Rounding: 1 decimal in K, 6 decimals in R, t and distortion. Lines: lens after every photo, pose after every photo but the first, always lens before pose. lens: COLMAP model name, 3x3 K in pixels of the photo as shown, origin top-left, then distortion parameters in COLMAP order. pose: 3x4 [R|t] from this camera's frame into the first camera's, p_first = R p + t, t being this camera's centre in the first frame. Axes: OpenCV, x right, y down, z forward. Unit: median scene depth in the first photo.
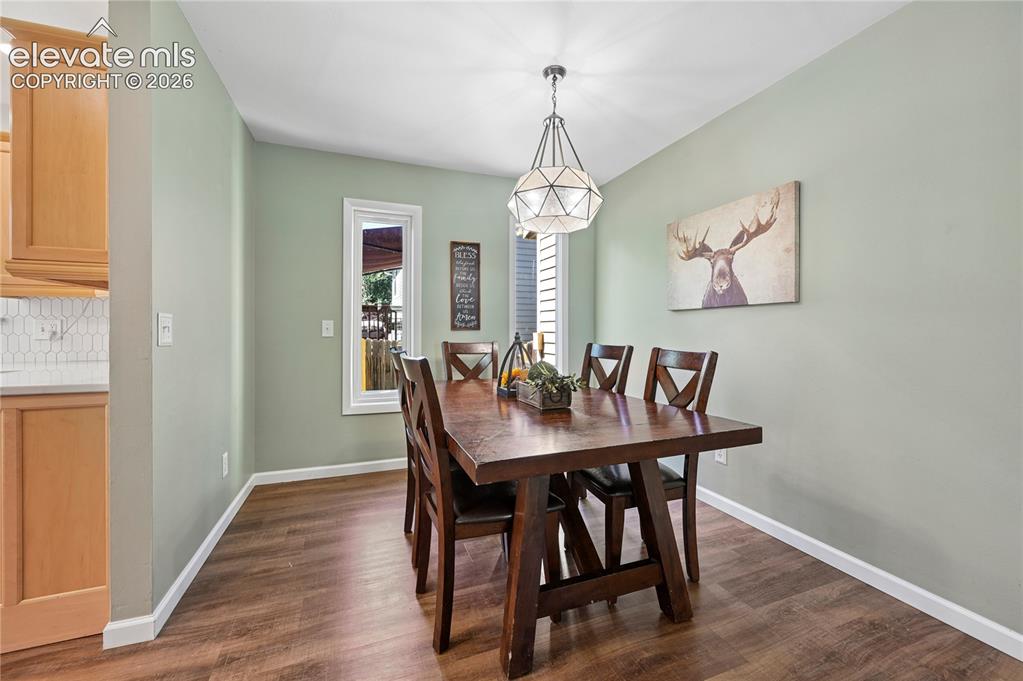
lens RADIAL K [[406.1, 0, 515.6], [0, 406.1, 331.5], [0, 0, 1]] dist [-0.000680, -0.000182]
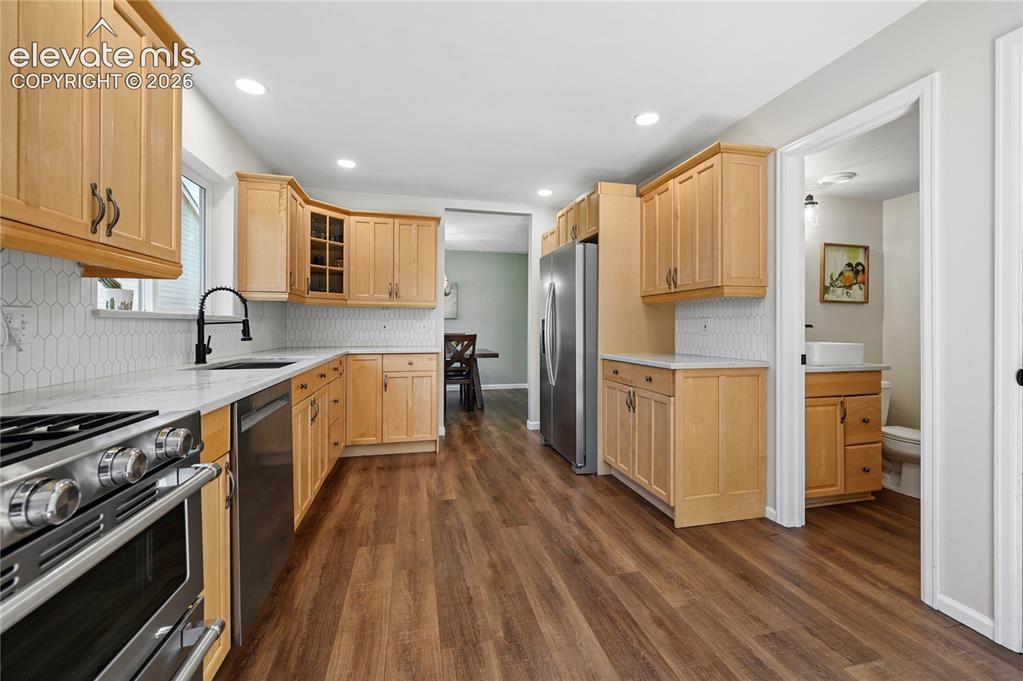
lens RADIAL K [[412.5, 0, 516.8], [0, 412.5, 326.8], [0, 0, 1]] dist [0.002437, 0.000308]
pose [[0.115498, -0.001796, 0.993306, -2.289554], [0.002224, 0.999996, 0.001549, -0.004174], [-0.993305, 0.002030, 0.115501, 0.073376]]
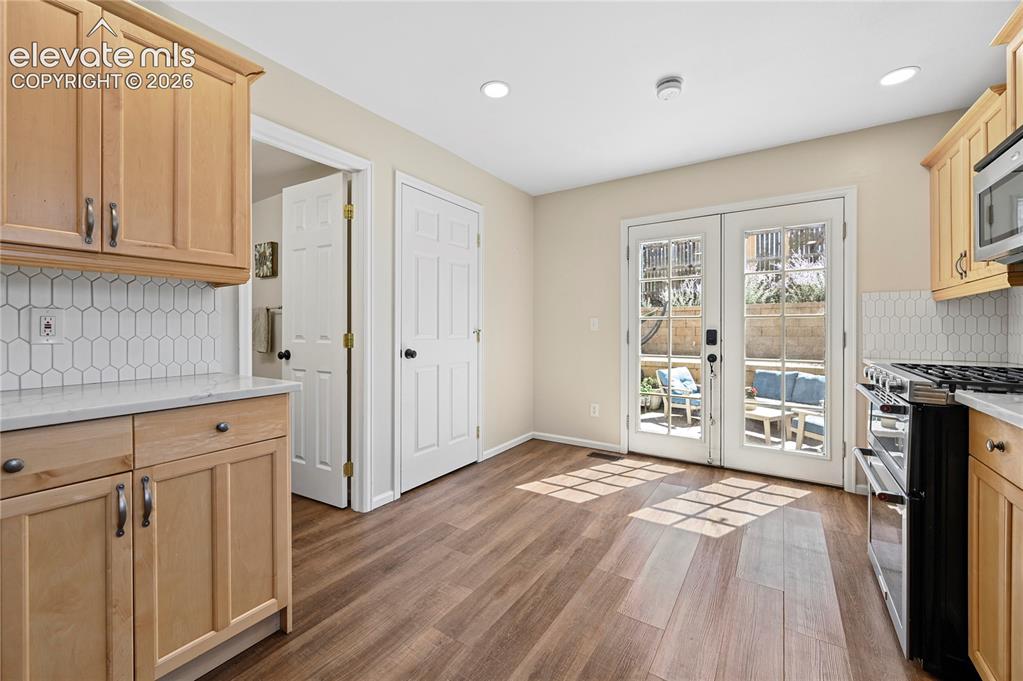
lens RADIAL K [[408.6, 0, 511.4], [0, 408.6, 330.9], [0, 0, 1]] dist [-0.000829, -0.000286]
pose [[-0.811905, 0.001638, -0.583788, -1.230711], [-0.002574, 0.999976, 0.006385, -0.000807], [0.583784, 0.006686, -0.811881, 0.509635]]
